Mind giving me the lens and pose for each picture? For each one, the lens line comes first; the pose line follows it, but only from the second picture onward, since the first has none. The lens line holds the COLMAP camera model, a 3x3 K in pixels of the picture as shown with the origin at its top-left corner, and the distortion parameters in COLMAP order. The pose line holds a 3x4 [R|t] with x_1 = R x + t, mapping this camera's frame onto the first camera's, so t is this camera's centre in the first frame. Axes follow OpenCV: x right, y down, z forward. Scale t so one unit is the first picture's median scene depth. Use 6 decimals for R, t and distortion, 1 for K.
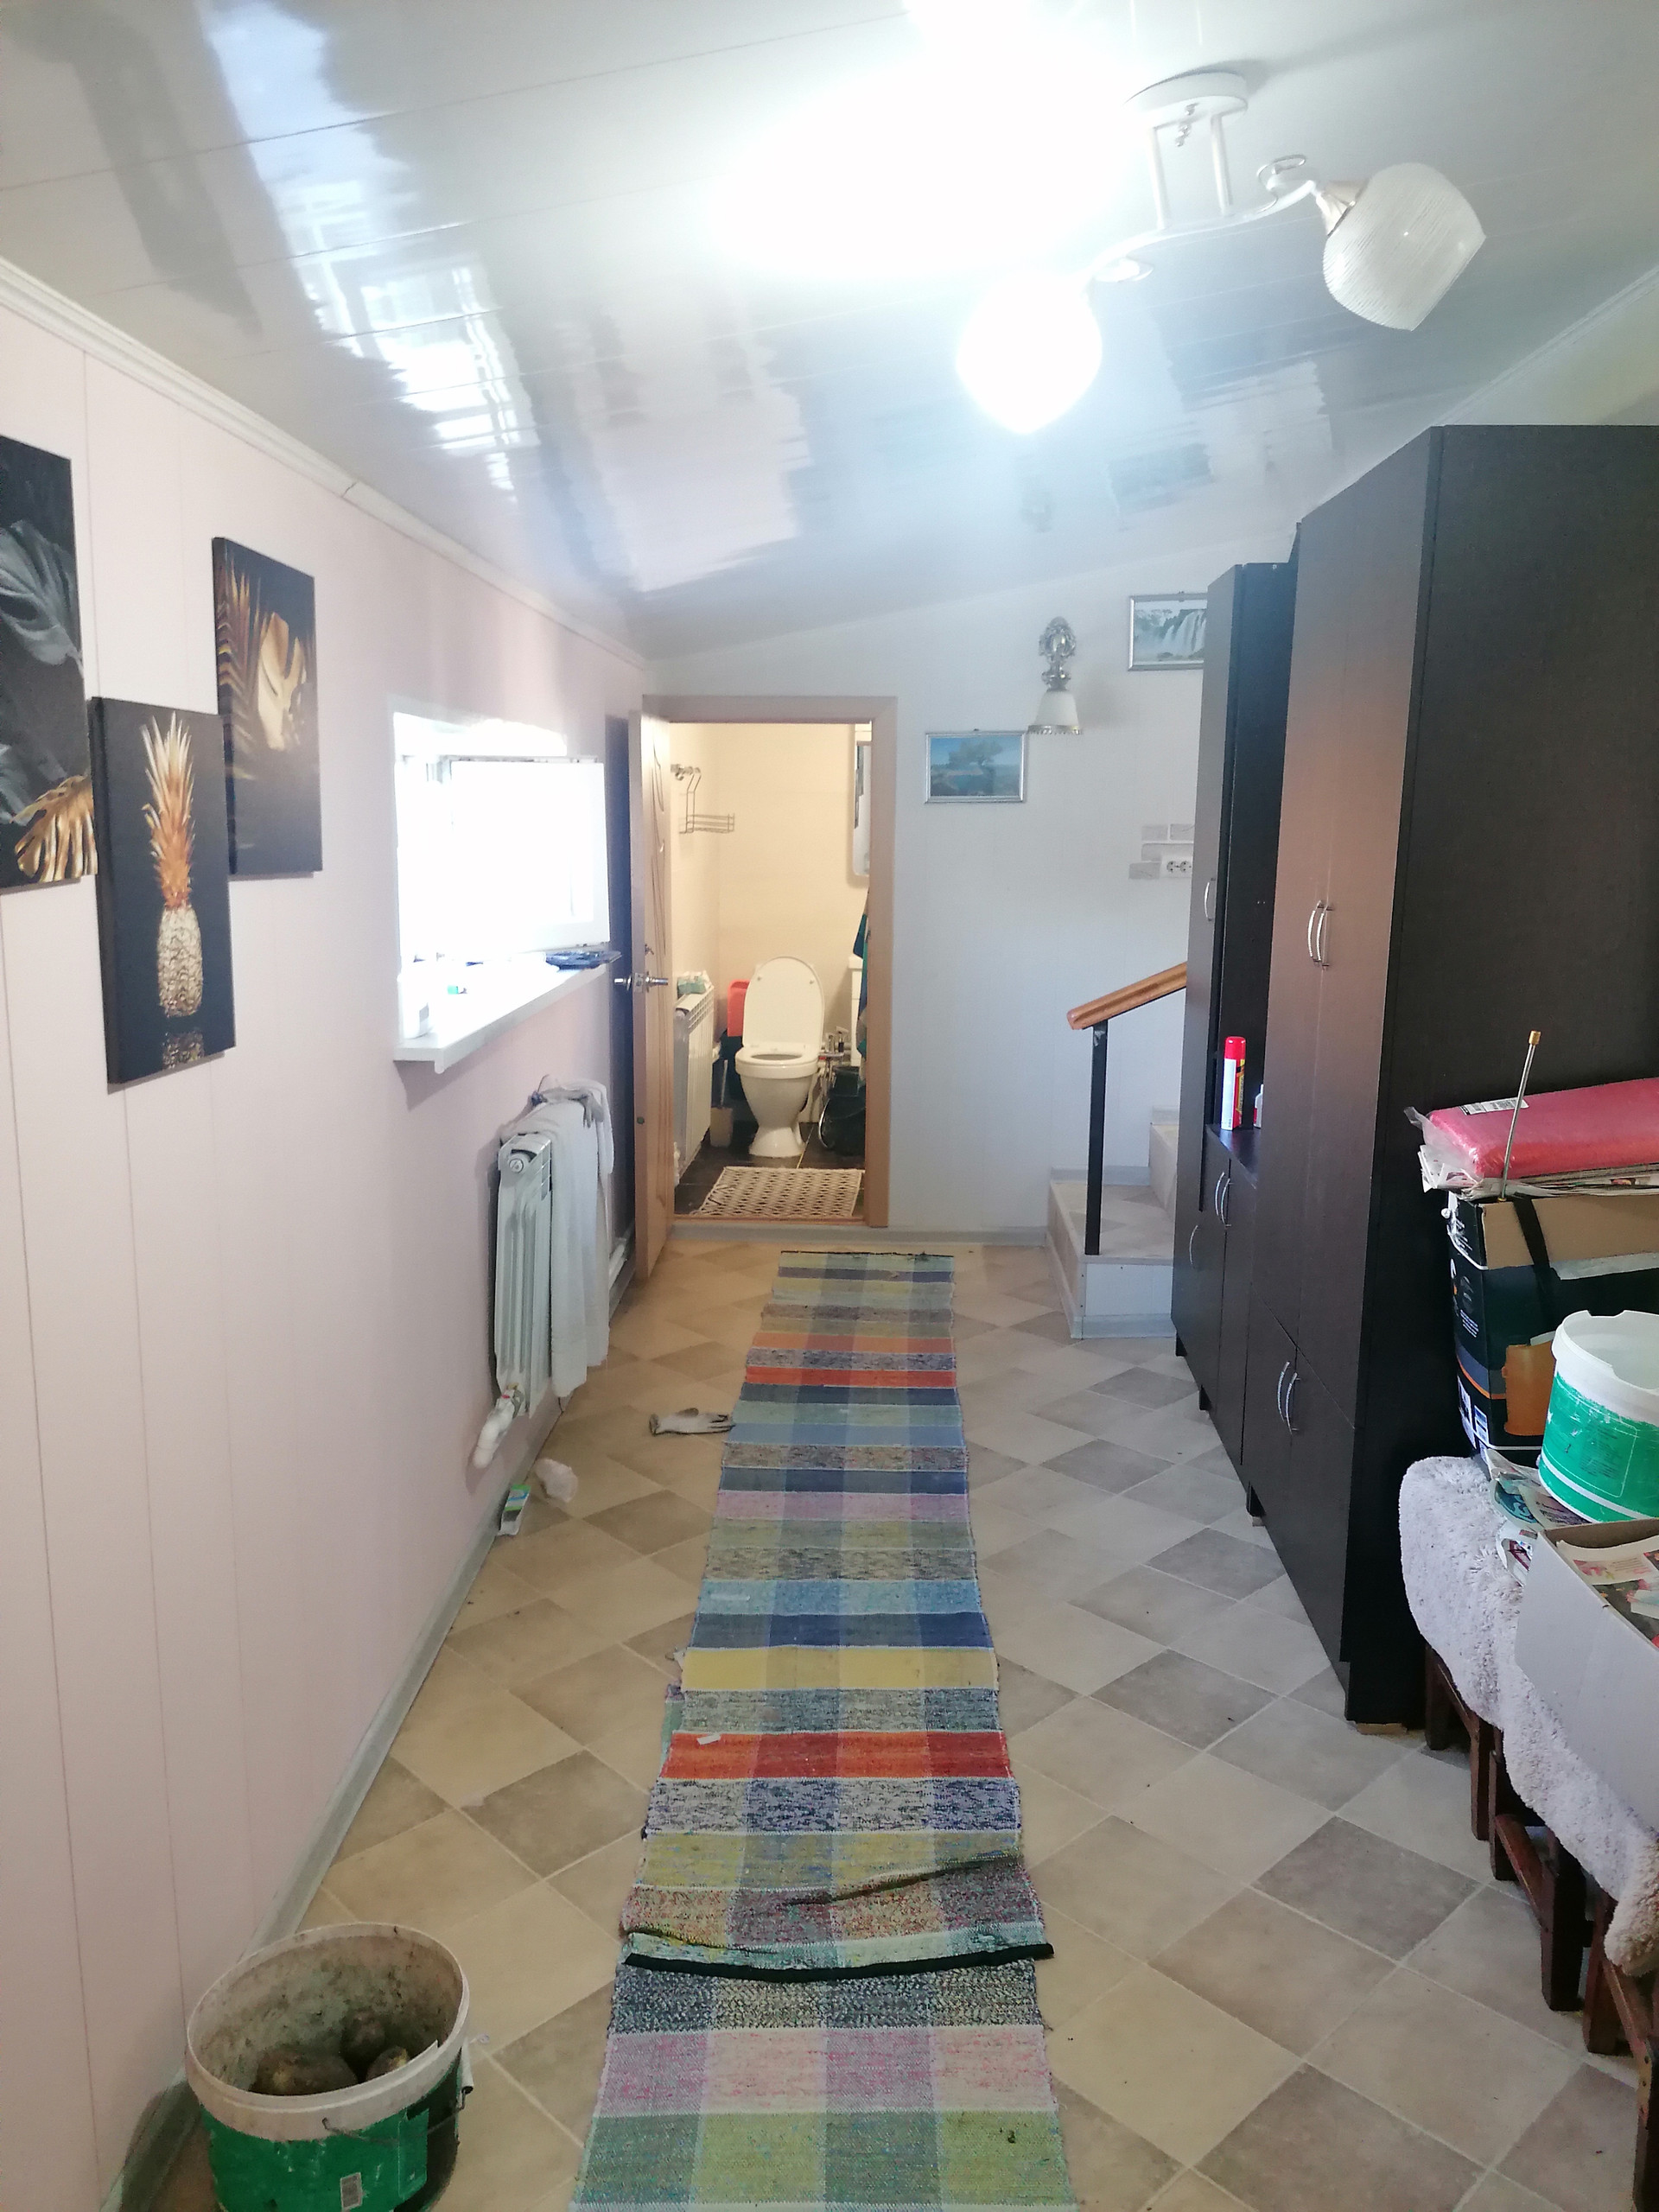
lens RADIAL K [[1675.0, 0, 824.1], [0, 1675.0, 1110.1], [0, 0, 1]] dist [0.079141, -0.098679]
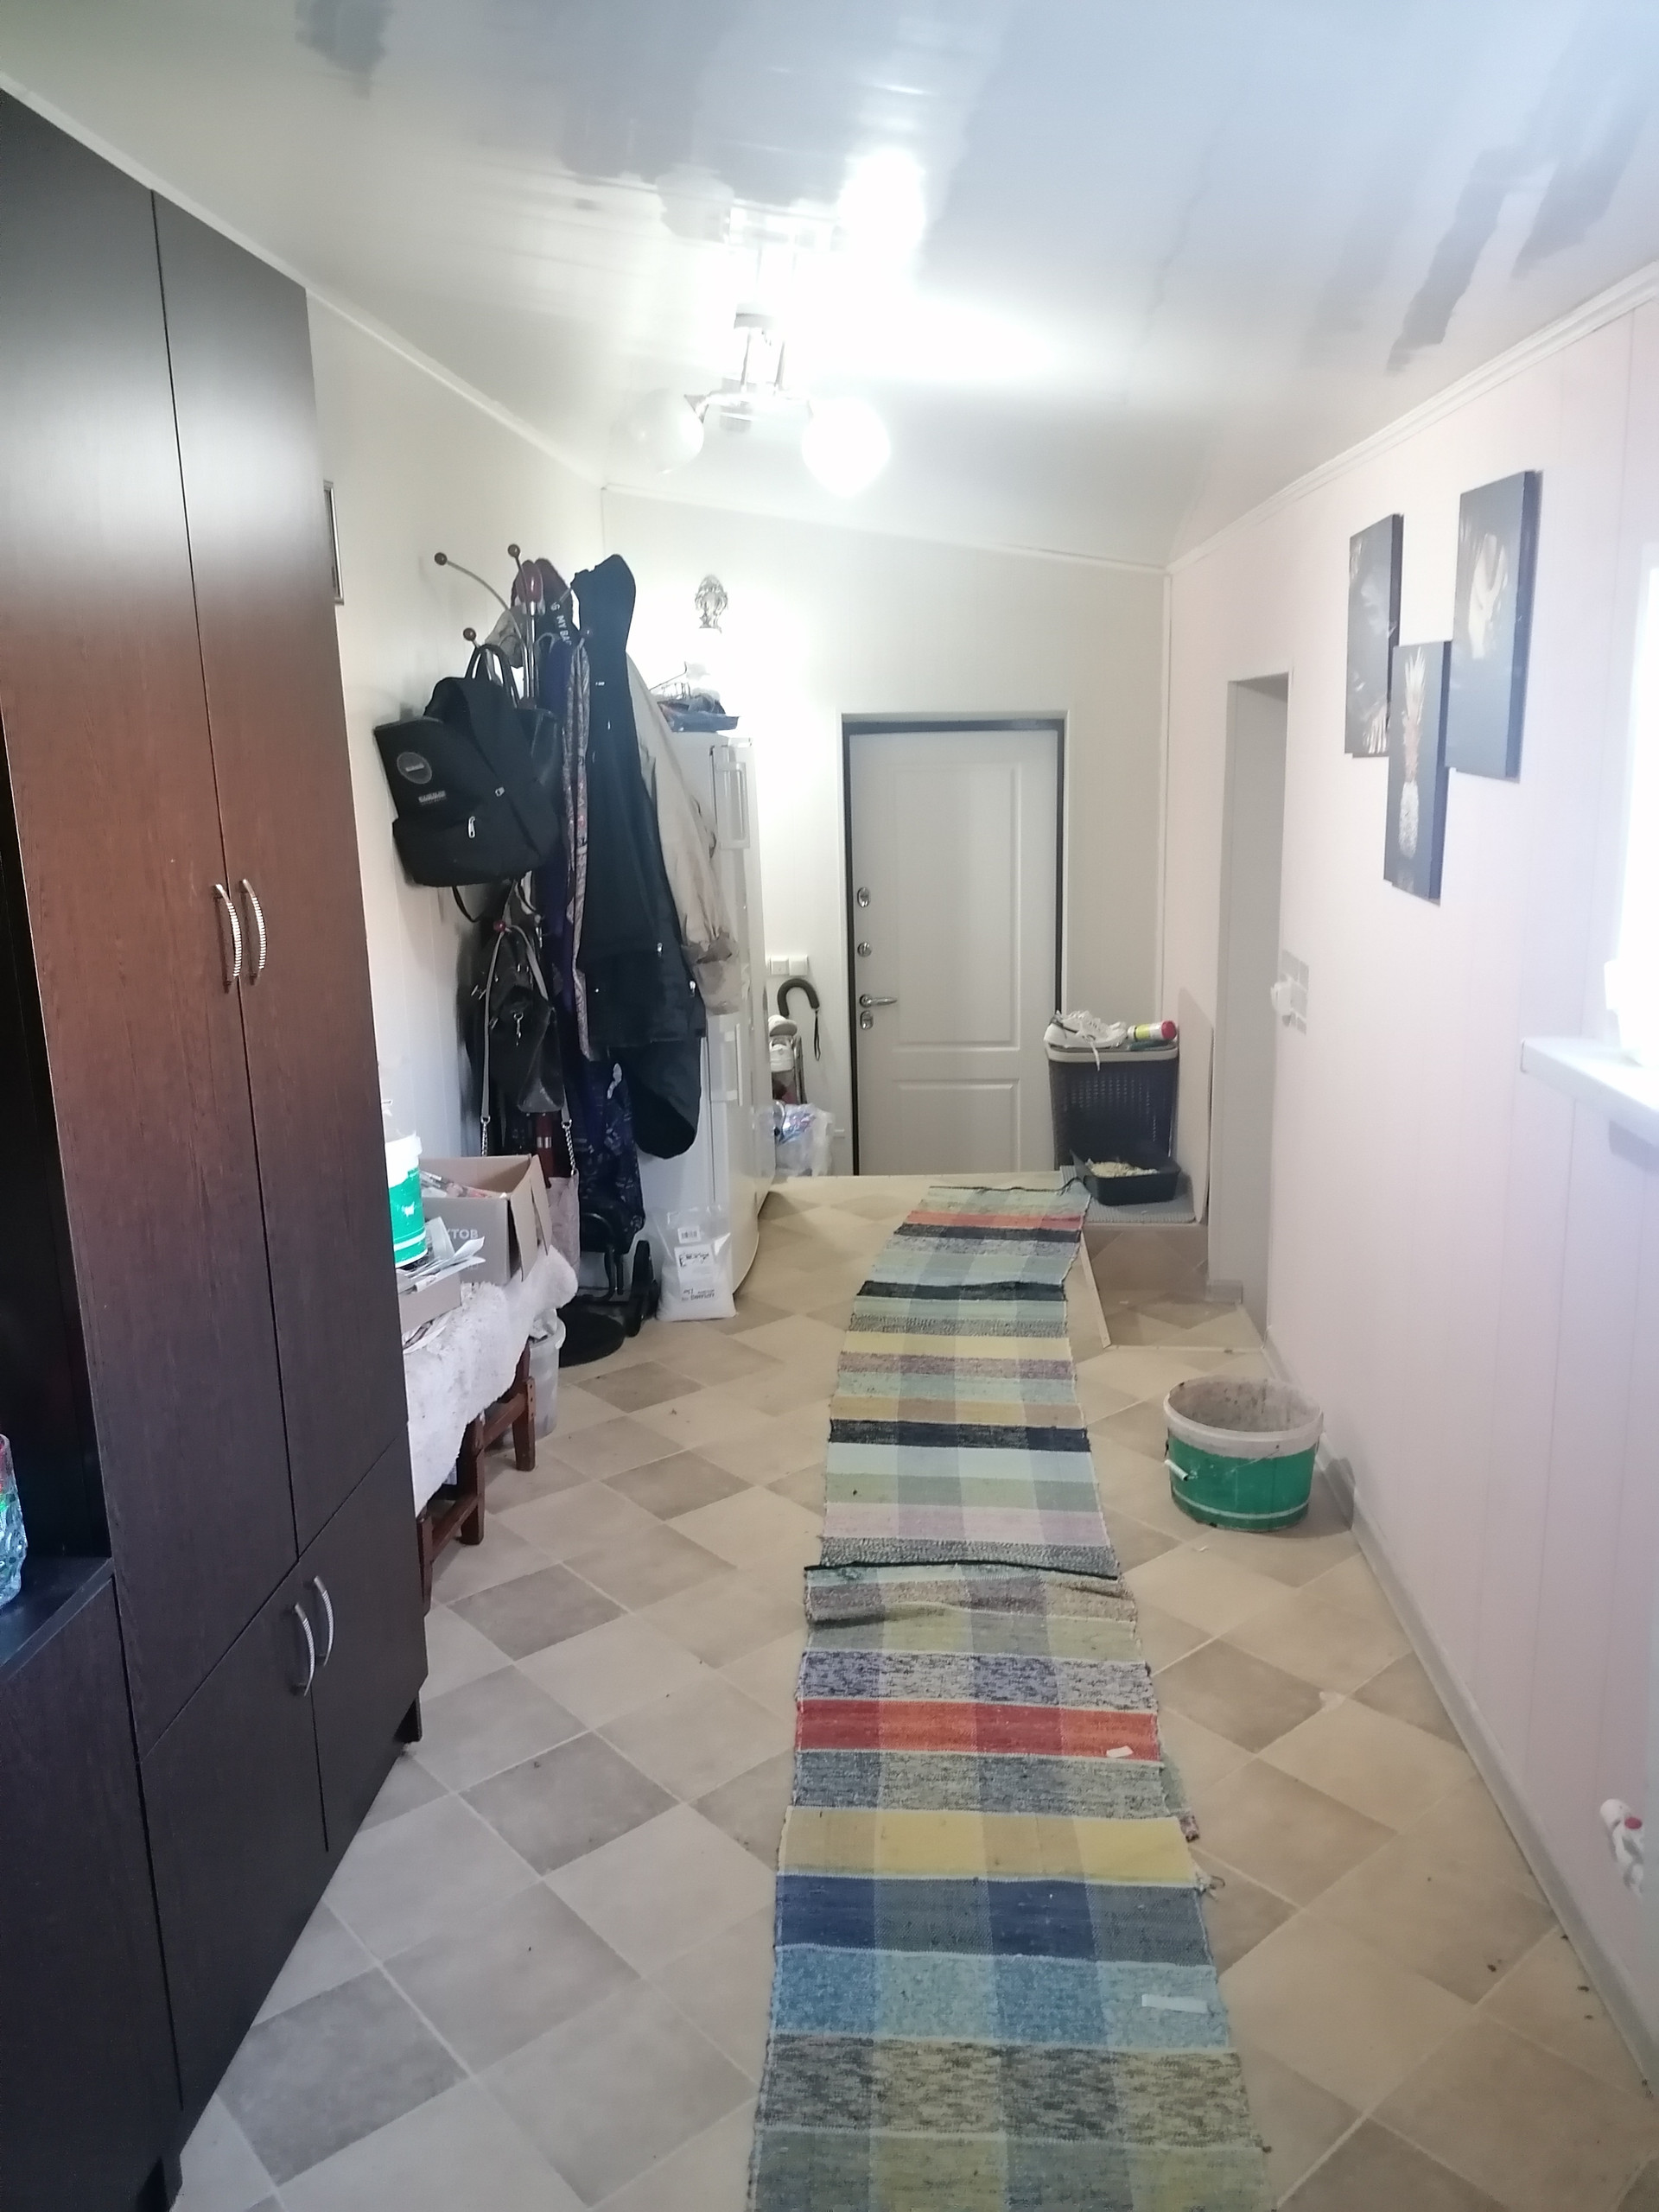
lens RADIAL K [[1675.0, 0, 812.9], [0, 1675.0, 1104.9], [0, 0, 1]] dist [0.079141, -0.098679]
pose [[-0.999232, 0.011121, 0.037575, 0.060932], [0.024968, 0.919720, 0.391779, -0.321991], [-0.030201, 0.392416, -0.919292, 1.770241]]
